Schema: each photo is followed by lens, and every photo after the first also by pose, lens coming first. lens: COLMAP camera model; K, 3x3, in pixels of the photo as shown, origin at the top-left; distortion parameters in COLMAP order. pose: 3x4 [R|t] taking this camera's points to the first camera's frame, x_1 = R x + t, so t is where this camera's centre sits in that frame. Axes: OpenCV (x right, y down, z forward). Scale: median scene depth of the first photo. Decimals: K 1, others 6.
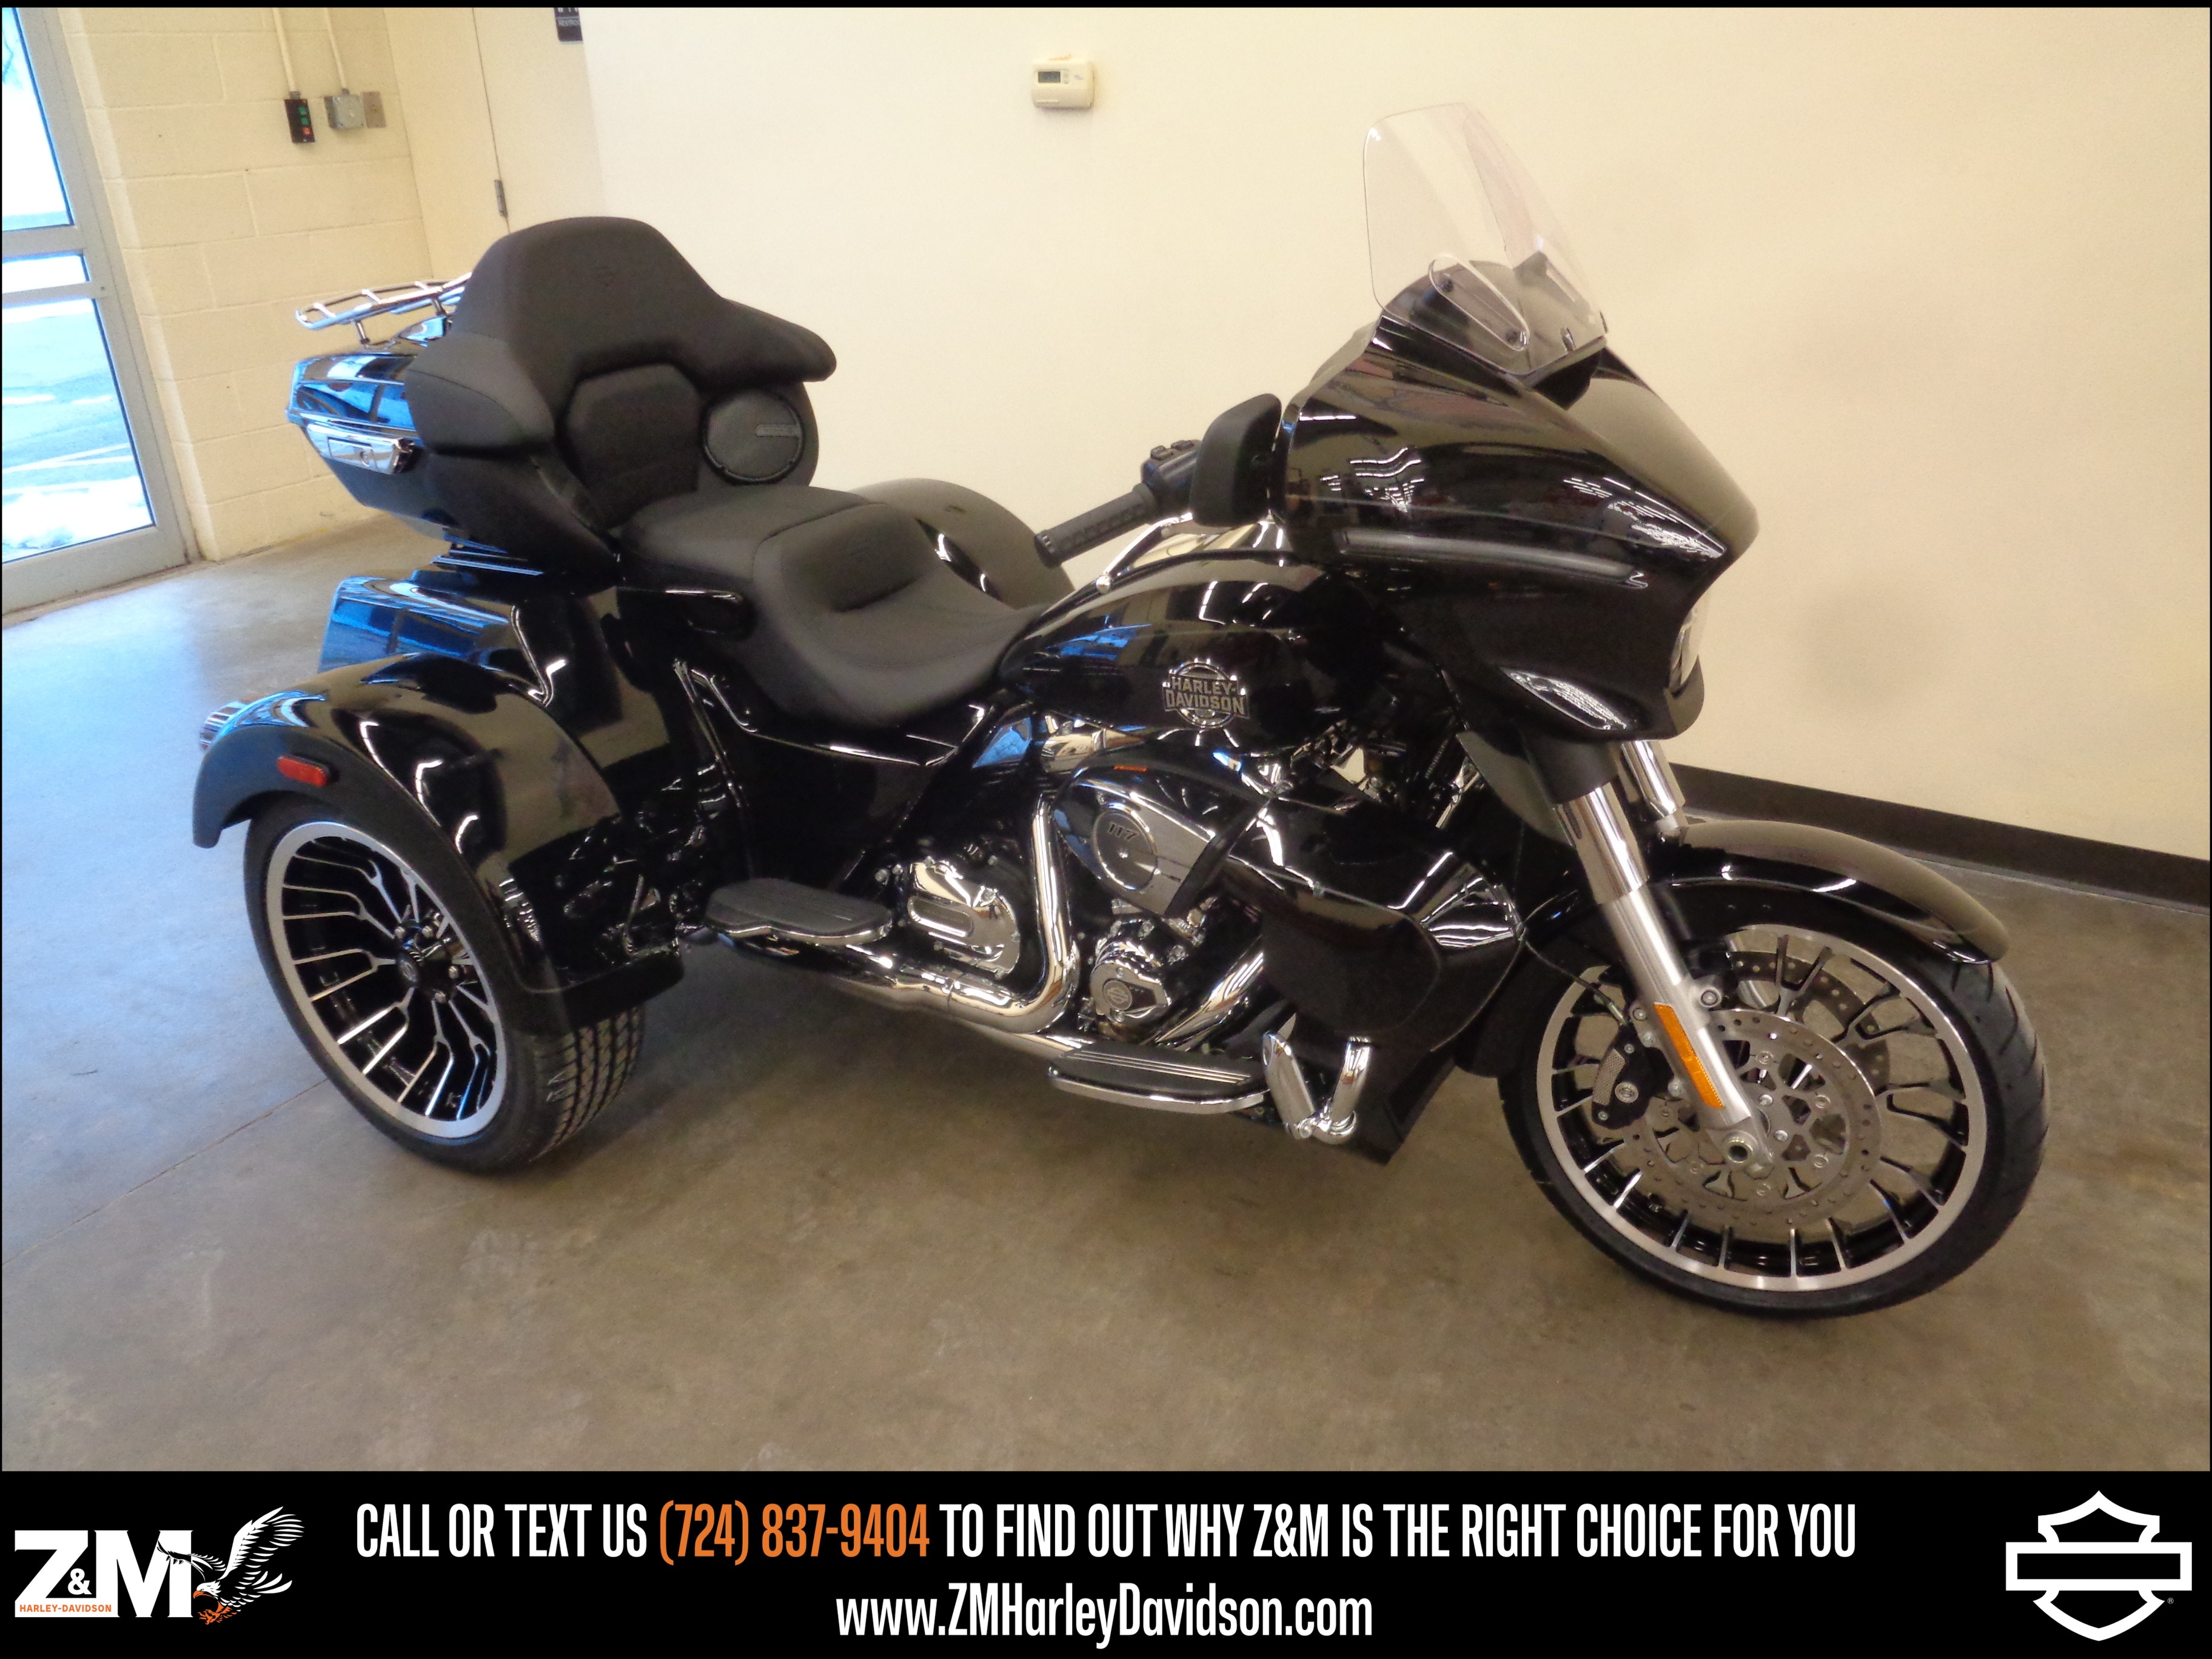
lens RADIAL K [[1634.4, 0, 1107.4], [0, 1634.4, 865.6], [0, 0, 1]] dist [-0.002354, -0.000833]
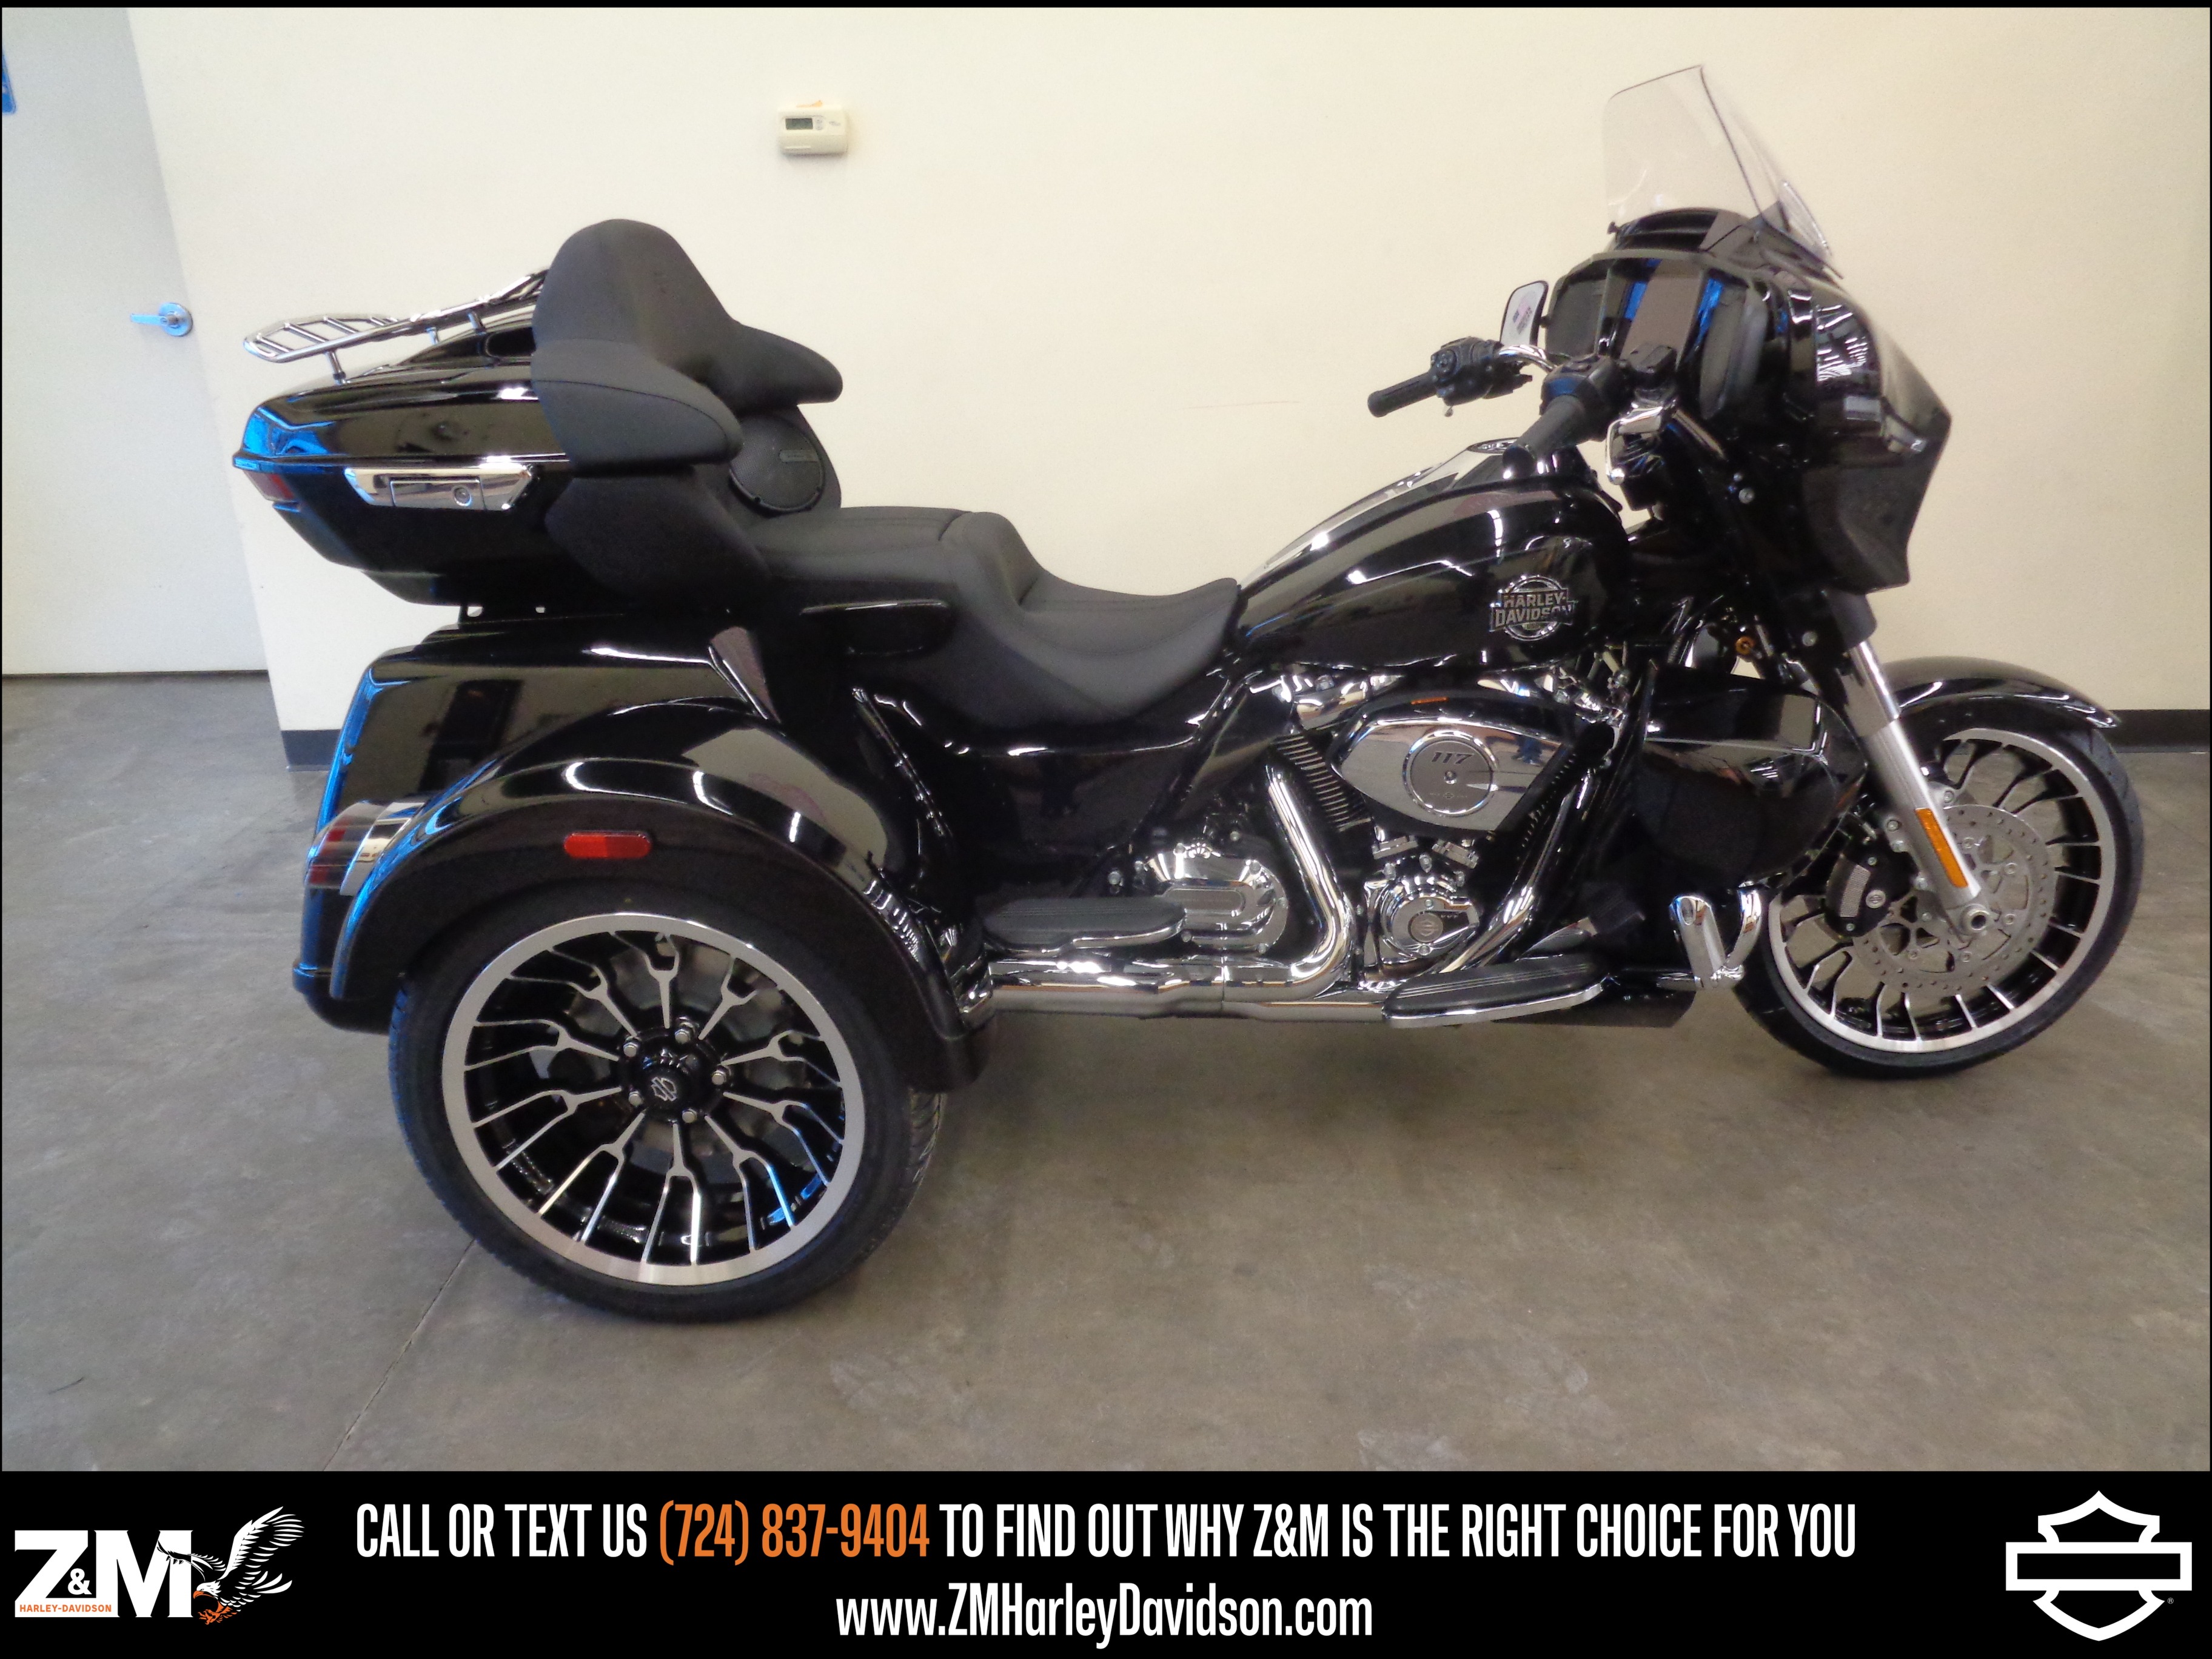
lens RADIAL K [[1656.6, 0, 1106.0], [0, 1656.6, 829.5], [0, 0, 1]] dist [0.003662, 0.000153]
pose [[0.877051, -0.169936, 0.449336, -0.567127], [0.213808, 0.975679, -0.048332, 0.024052], [-0.430195, 0.138461, 0.892054, 0.136440]]
